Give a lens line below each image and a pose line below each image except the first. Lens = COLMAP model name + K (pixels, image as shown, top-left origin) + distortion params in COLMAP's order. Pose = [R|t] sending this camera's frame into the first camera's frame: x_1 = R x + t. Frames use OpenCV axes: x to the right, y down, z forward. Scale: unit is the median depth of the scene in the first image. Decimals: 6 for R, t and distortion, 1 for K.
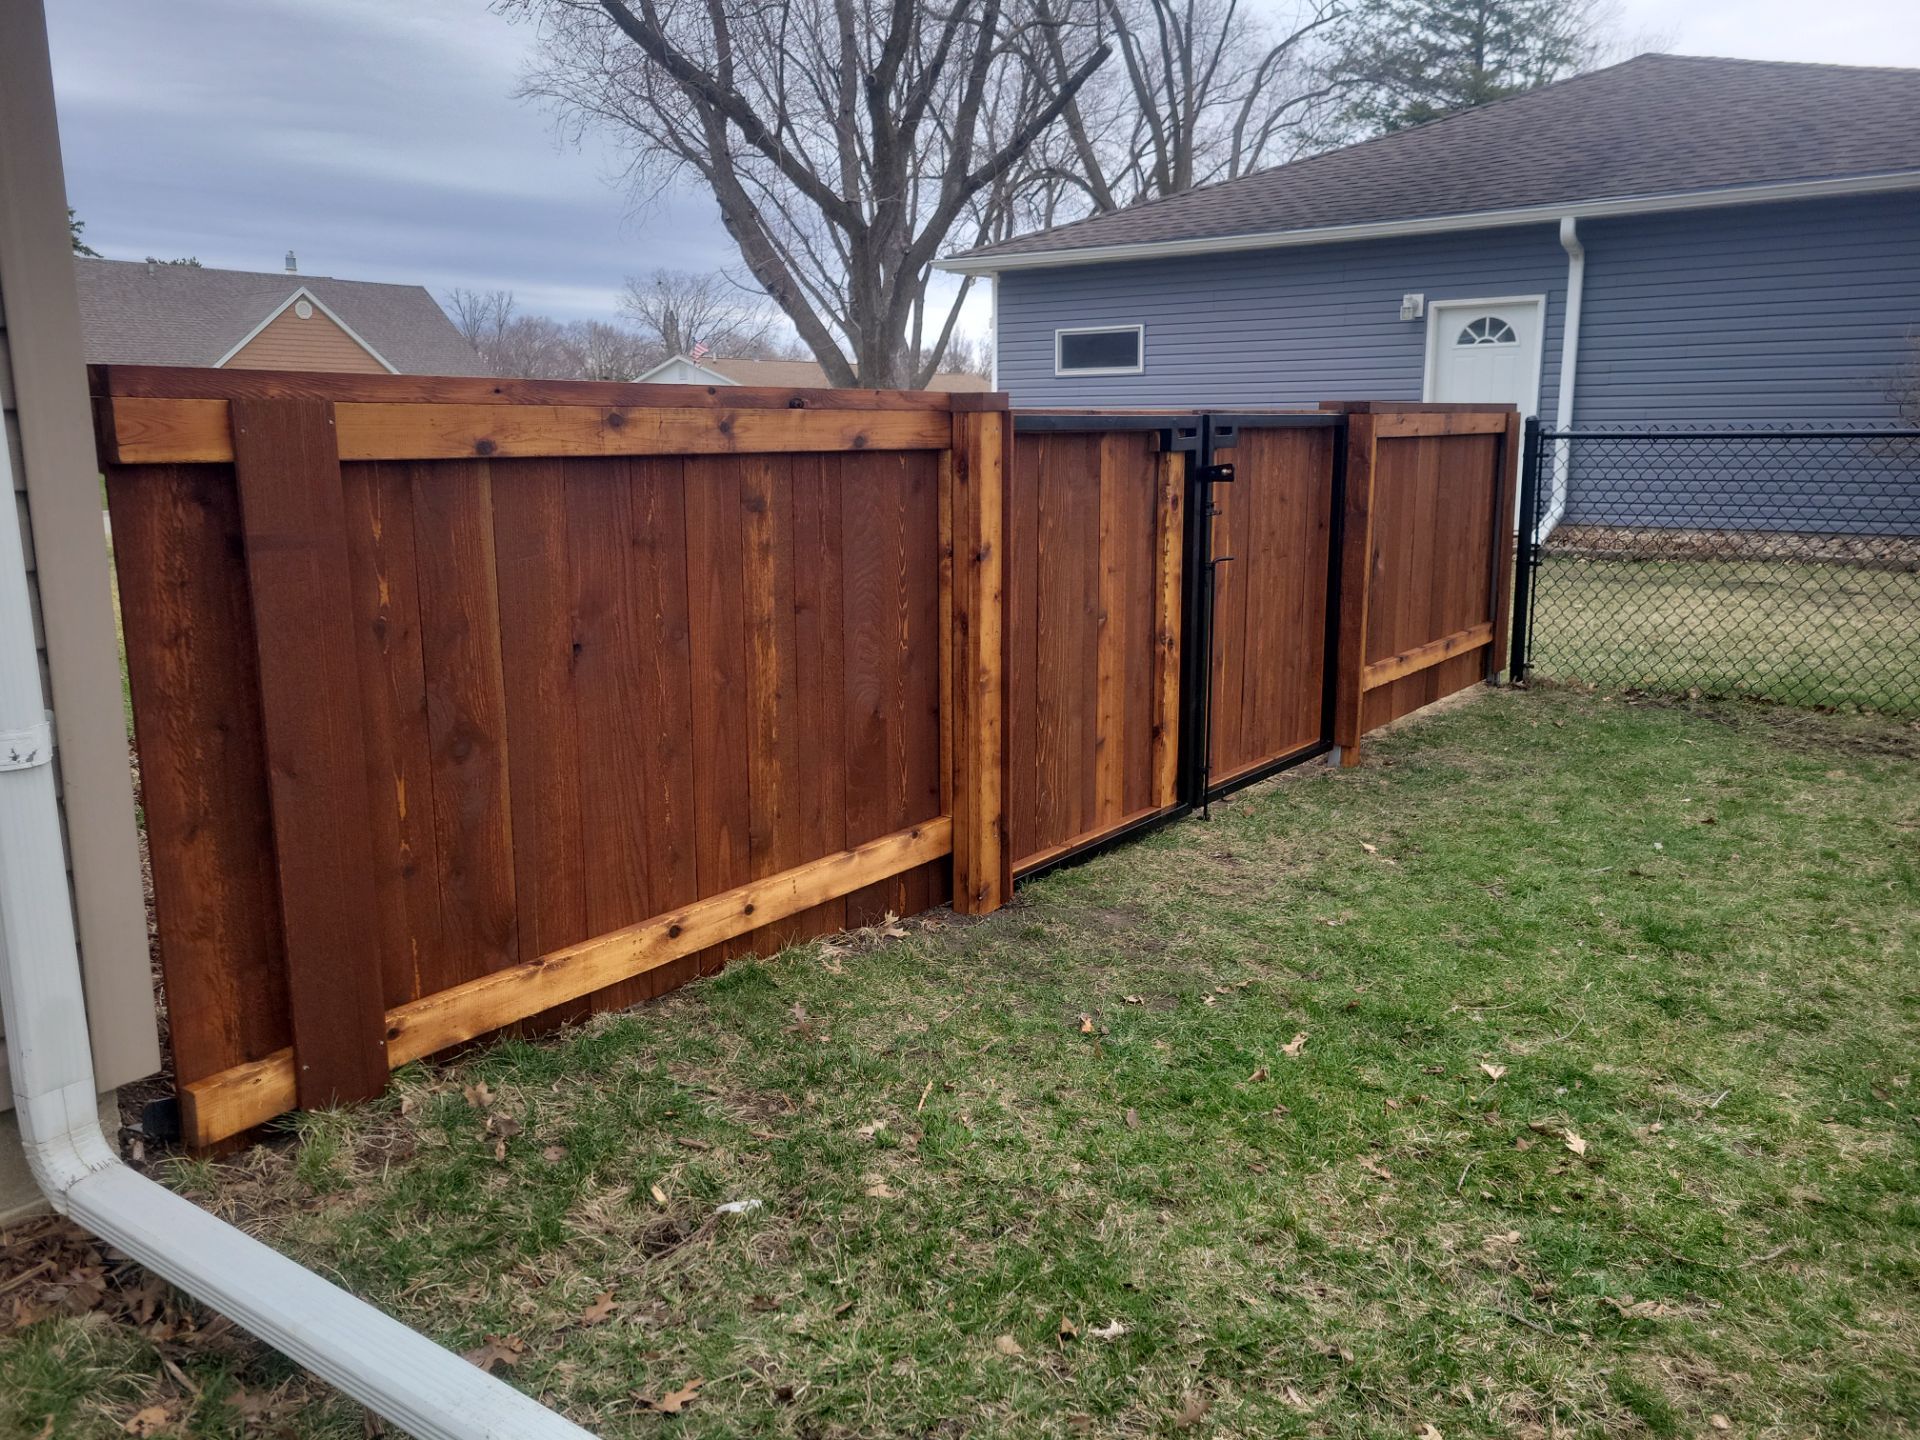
lens RADIAL K [[1487.5, 0, 960.0], [0, 1487.5, 720.0], [0, 0, 1]] dist [0.024424, 0.000360]
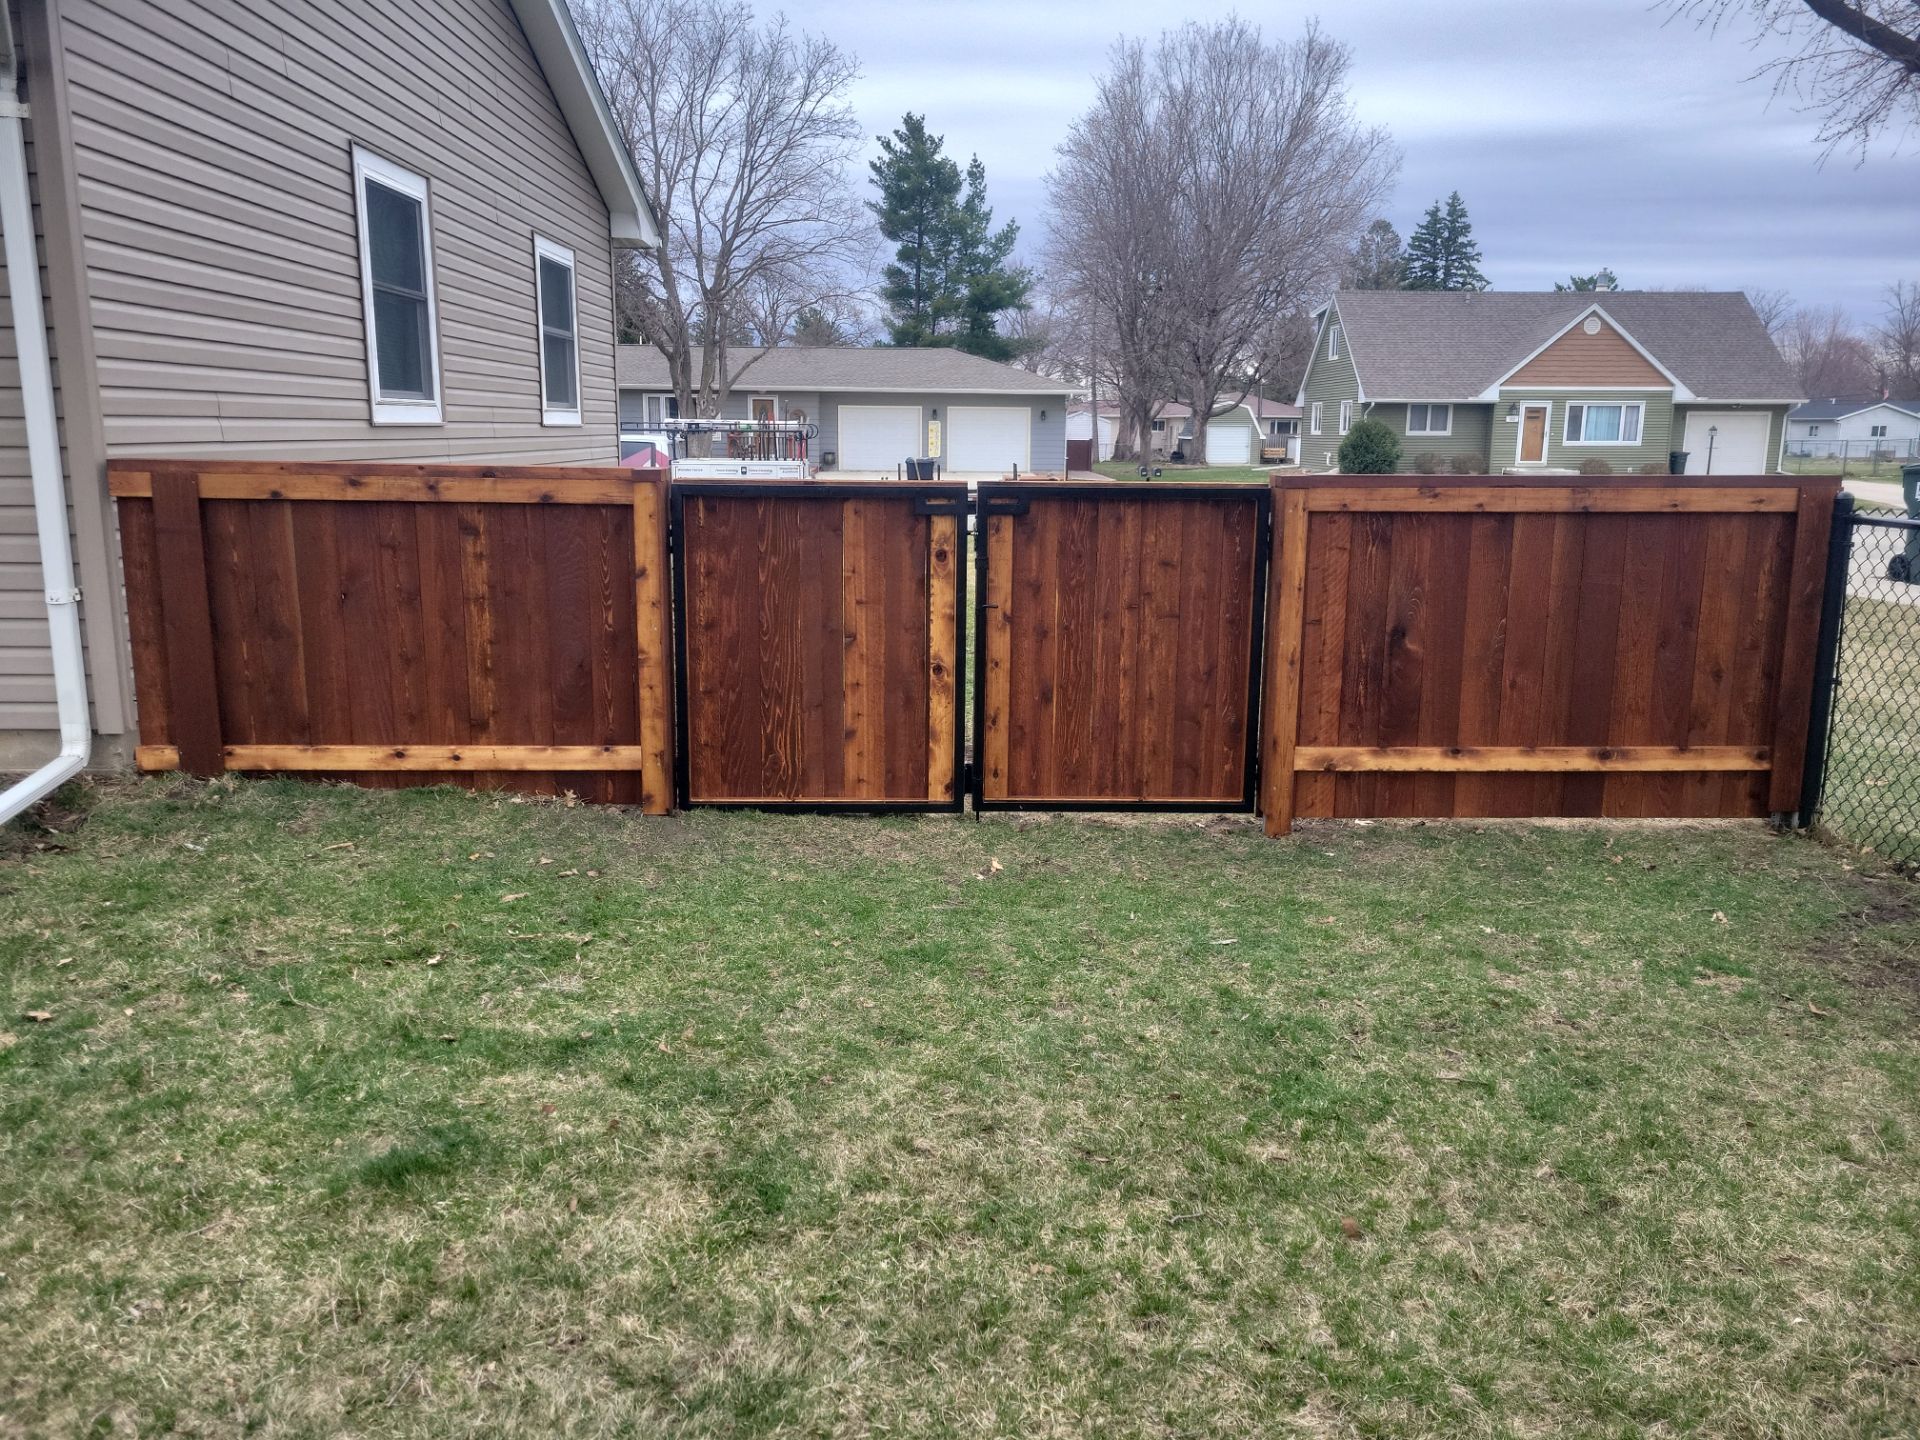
lens RADIAL K [[1487.5, 0, 960.0], [0, 1487.5, 720.0], [0, 0, 1]] dist [0.024424, 0.000360]
pose [[0.609874, 0.165813, -0.774958, 1.608626], [-0.166746, 0.982825, 0.079064, -0.158911], [0.774758, 0.081002, 0.627047, 0.352320]]
